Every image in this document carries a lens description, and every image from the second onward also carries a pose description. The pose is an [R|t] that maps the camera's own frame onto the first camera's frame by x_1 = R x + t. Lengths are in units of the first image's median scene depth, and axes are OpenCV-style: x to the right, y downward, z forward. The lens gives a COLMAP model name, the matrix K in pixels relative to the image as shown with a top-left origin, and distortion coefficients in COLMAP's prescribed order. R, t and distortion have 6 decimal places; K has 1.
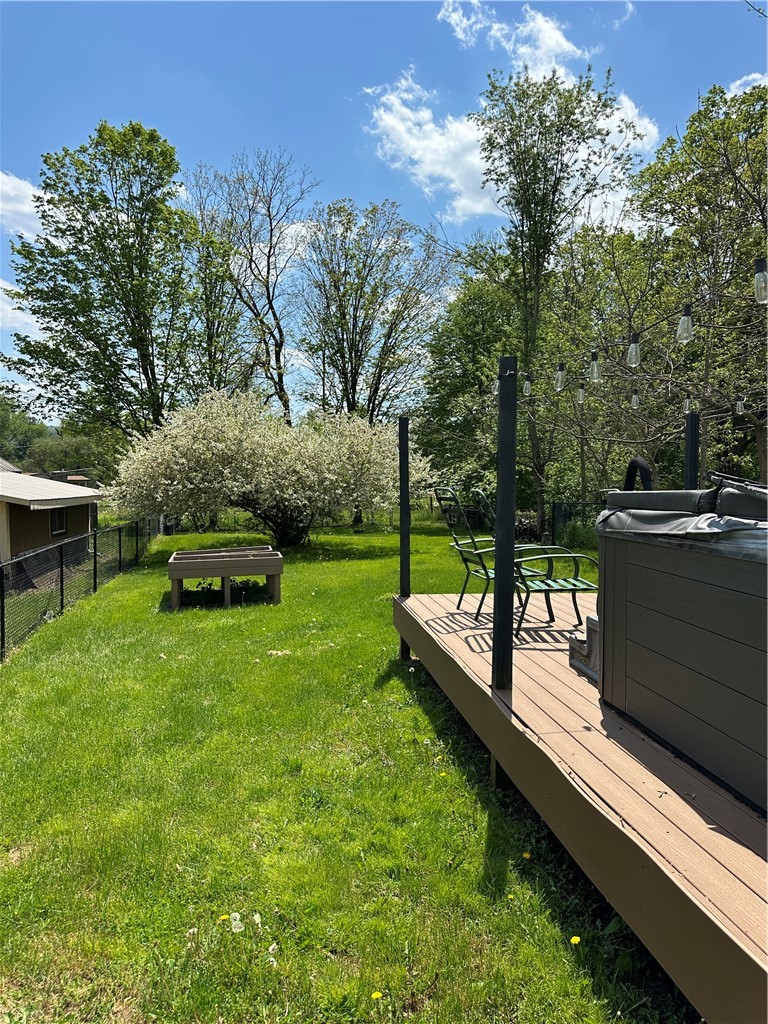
lens RADIAL K [[721.8, 0, 379.9], [0, 721.8, 492.8], [0, 0, 1]] dist [0.039372, -0.026725]
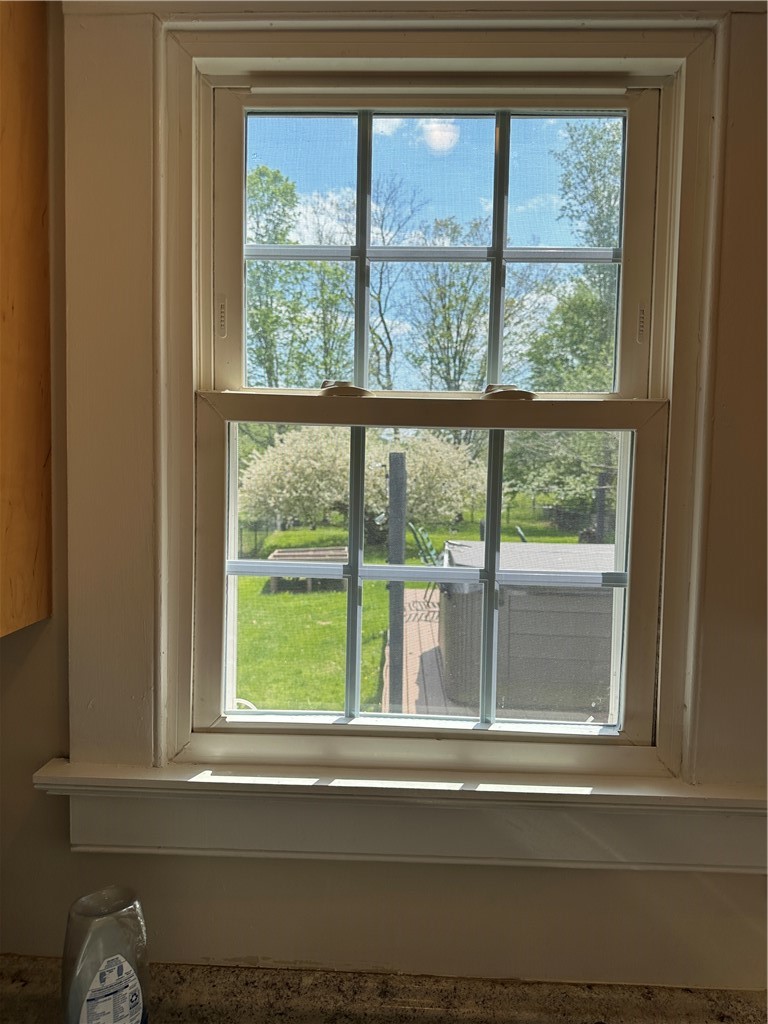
lens RADIAL K [[721.8, 0, 384.1], [0, 721.8, 512.4], [0, 0, 1]] dist [0.039372, -0.026725]
pose [[0.985643, 0.016434, -0.168040, 0.053657], [-0.009490, 0.999071, 0.042045, -0.018216], [0.168575, -0.039847, 0.984883, -0.110212]]
